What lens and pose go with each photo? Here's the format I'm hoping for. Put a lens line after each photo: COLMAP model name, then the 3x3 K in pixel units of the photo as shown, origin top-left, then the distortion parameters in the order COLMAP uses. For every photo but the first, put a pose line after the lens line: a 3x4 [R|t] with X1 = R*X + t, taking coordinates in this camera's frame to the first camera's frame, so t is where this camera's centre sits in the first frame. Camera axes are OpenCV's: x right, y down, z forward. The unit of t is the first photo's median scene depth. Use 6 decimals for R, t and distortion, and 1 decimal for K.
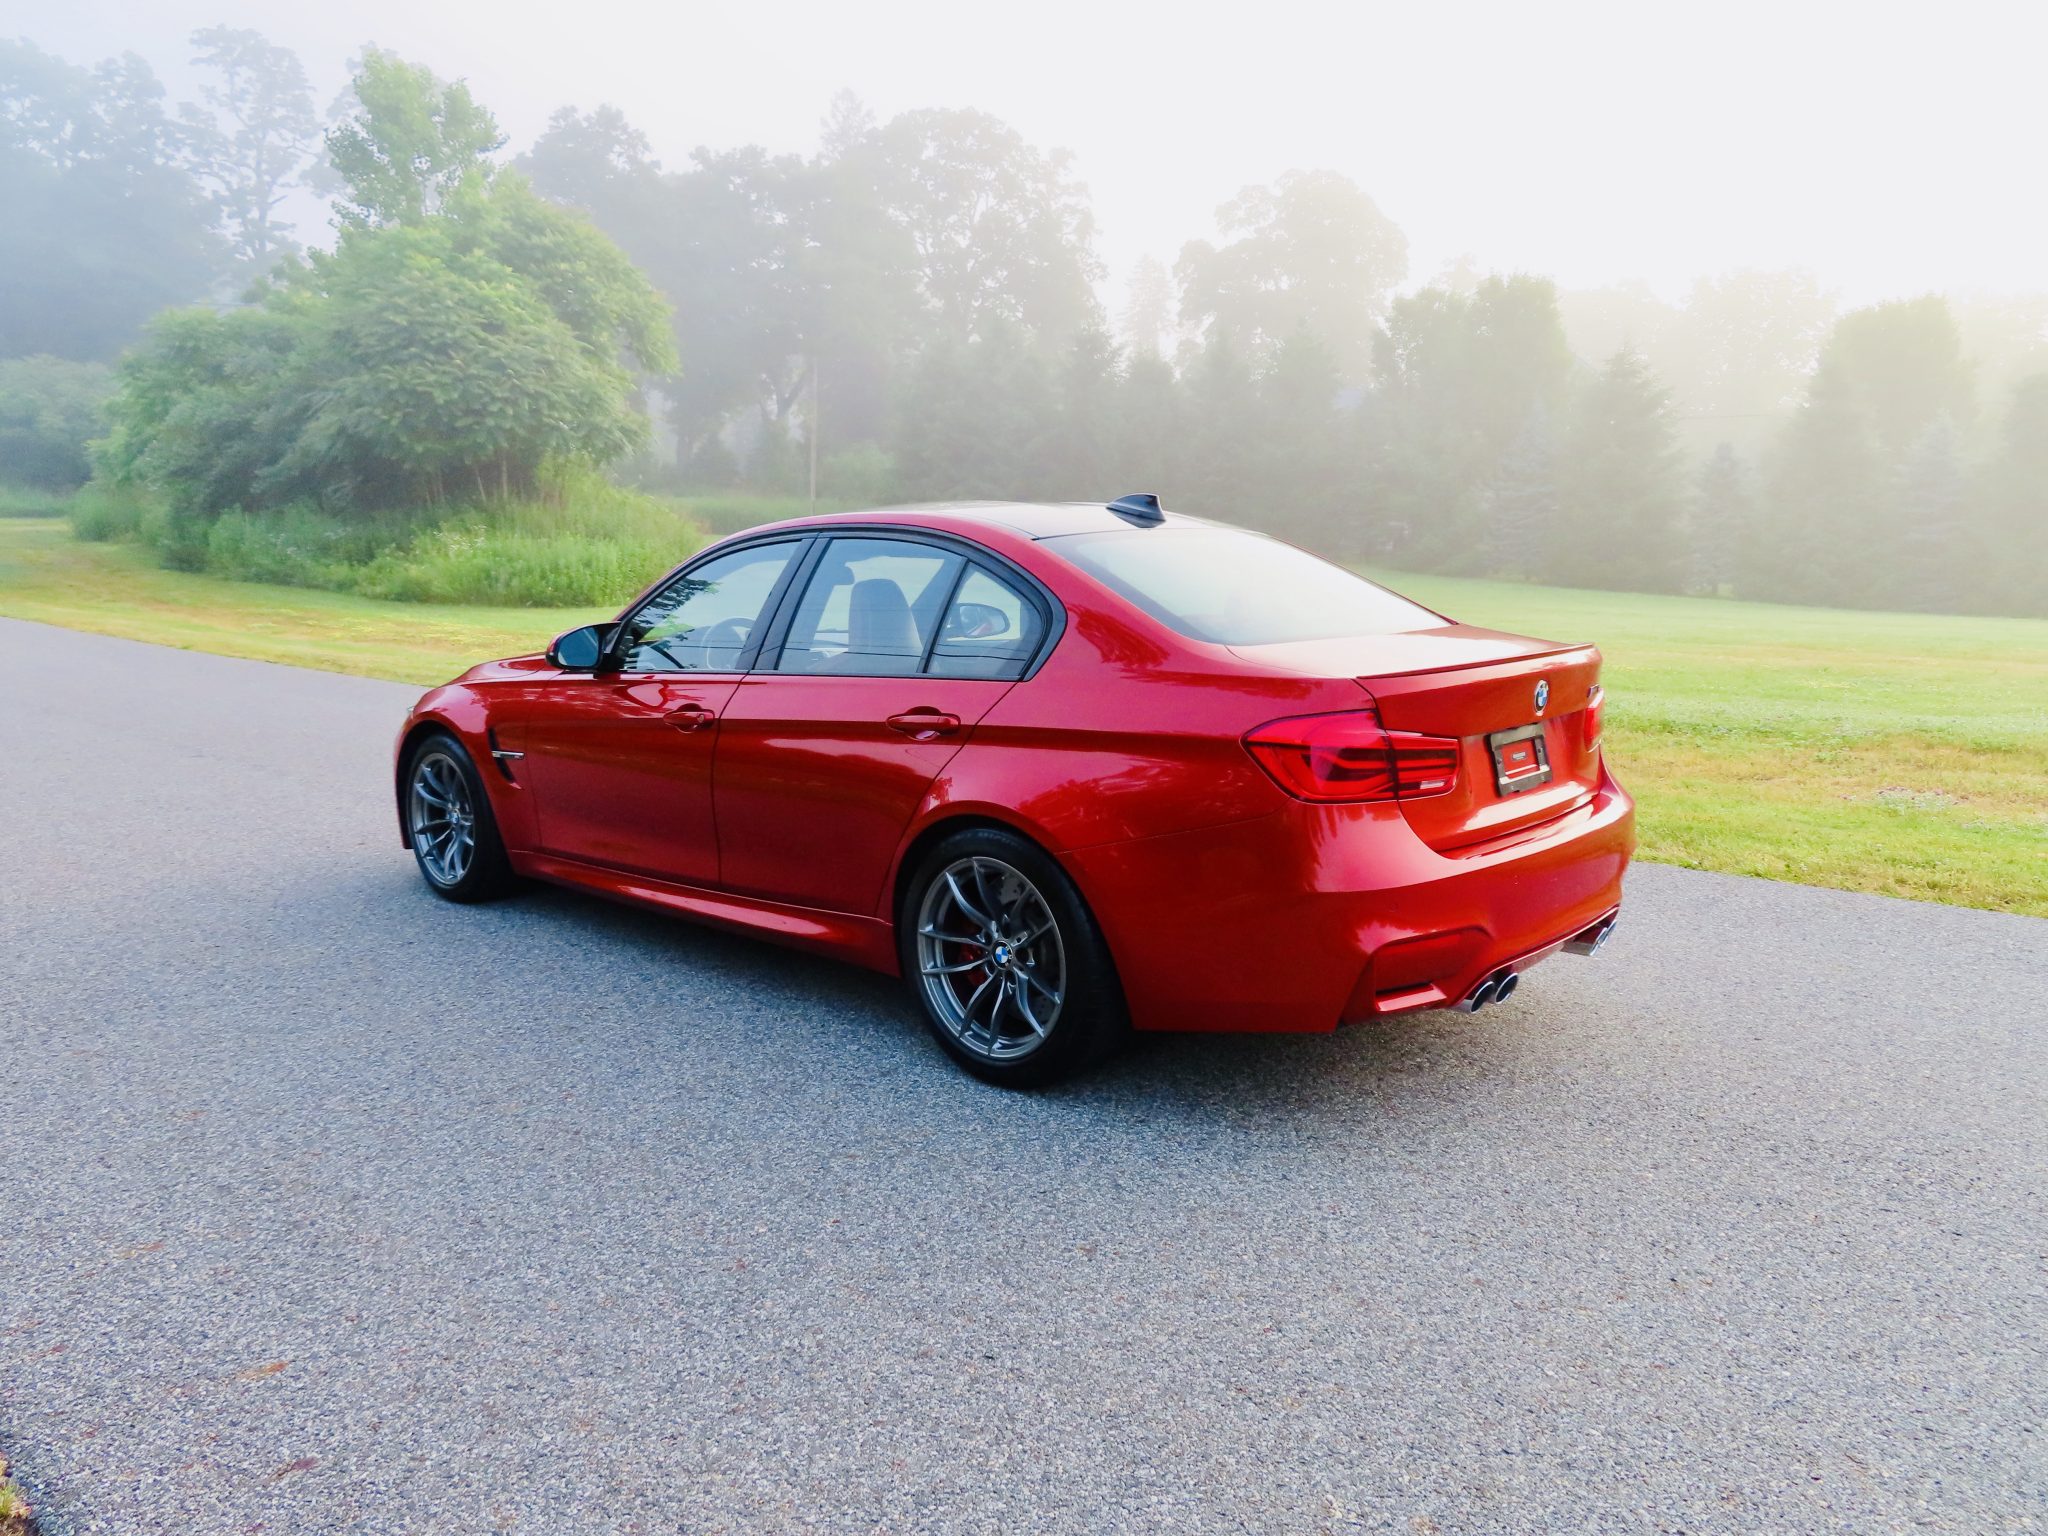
lens RADIAL K [[1465.1, 0, 1027.7], [0, 1465.1, 759.8], [0, 0, 1]] dist [-0.010564, 0.003729]
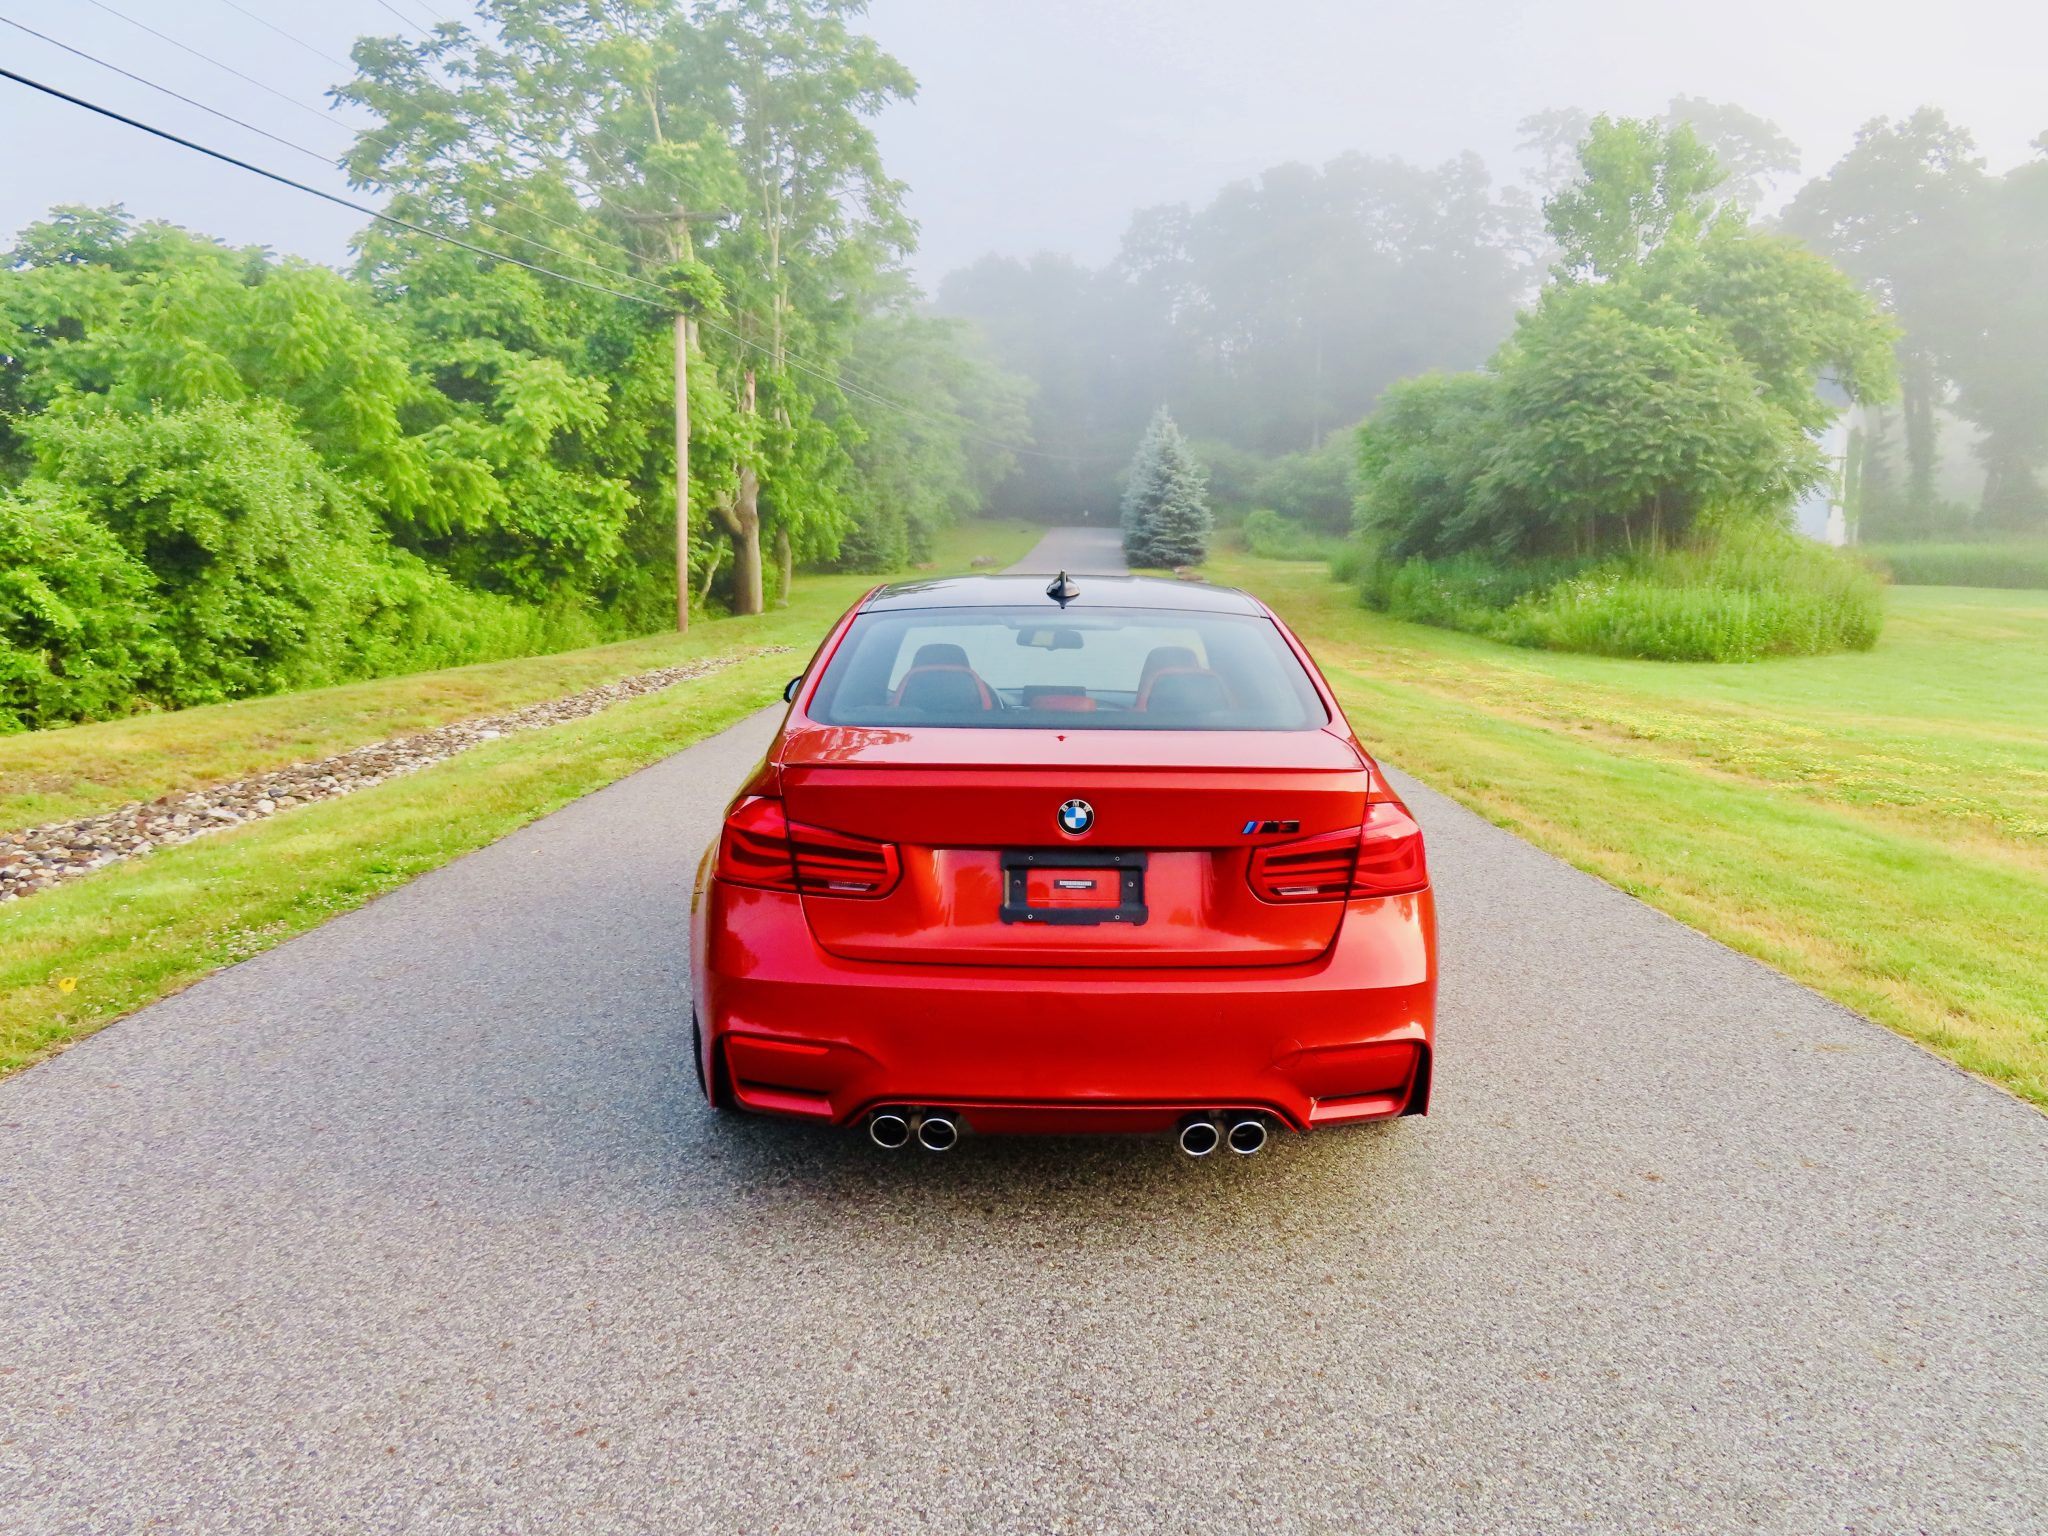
lens RADIAL K [[1467.0, 0, 1019.4], [0, 1467.0, 766.6], [0, 0, 1]] dist [-0.007981, 0.004685]
pose [[0.668805, 0.107341, -0.735648, 0.096301], [-0.126302, 0.991542, 0.029853, -0.009504], [0.732631, 0.072948, 0.676706, 0.040566]]
